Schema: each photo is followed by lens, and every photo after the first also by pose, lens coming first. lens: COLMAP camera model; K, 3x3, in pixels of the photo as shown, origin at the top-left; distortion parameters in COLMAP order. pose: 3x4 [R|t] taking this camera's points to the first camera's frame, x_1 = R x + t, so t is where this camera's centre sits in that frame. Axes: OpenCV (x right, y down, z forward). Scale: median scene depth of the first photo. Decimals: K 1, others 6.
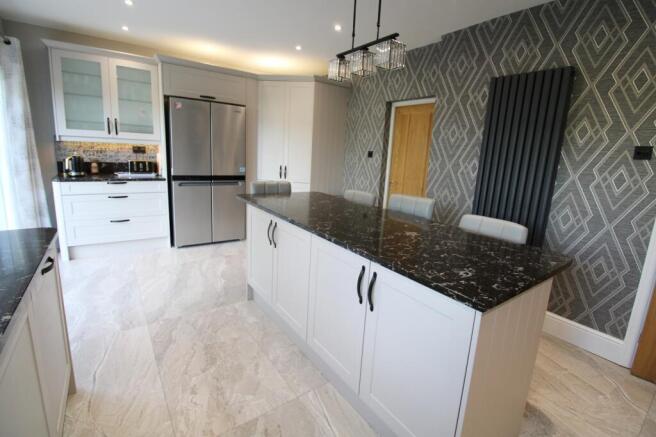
lens RADIAL K [[305.0, 0, 332.6], [0, 305.0, 209.3], [0, 0, 1]] dist [0.012666, -0.020300]
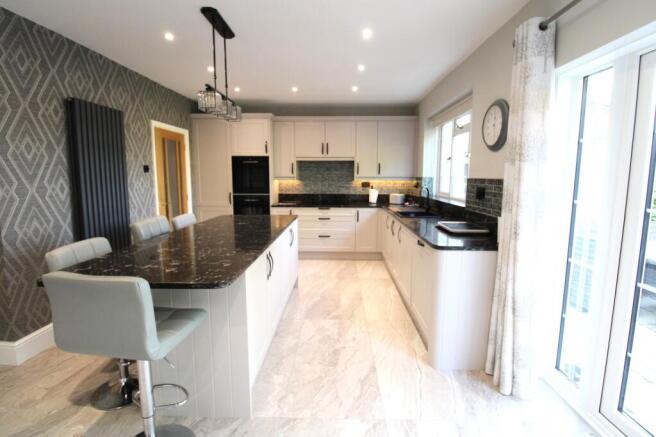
lens RADIAL K [[305.0, 0, 332.6], [0, 305.0, 209.3], [0, 0, 1]] dist [0.012666, -0.020300]
pose [[-0.792742, -0.124850, 0.596634, -0.691286], [0.070471, 0.953465, 0.293154, -0.274976], [-0.605470, 0.274440, -0.747053, 1.168206]]
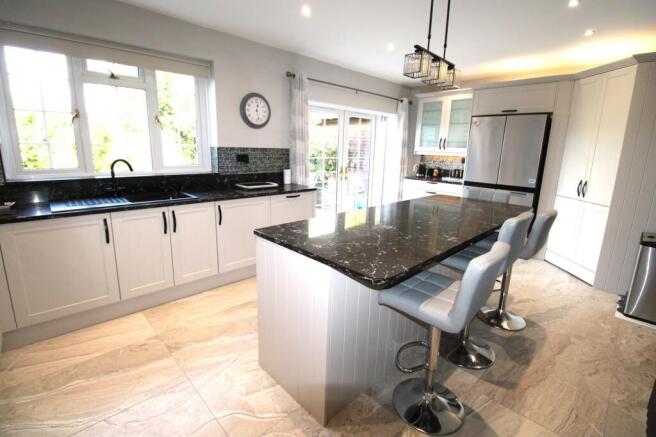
lens RADIAL K [[305.0, 0, 332.6], [0, 305.0, 209.3], [0, 0, 1]] dist [0.012666, -0.020300]
pose [[0.154982, 0.149204, -0.976585, 0.768255], [-0.207612, 0.971373, 0.115460, -0.039528], [0.965856, 0.184857, 0.181522, 0.363340]]
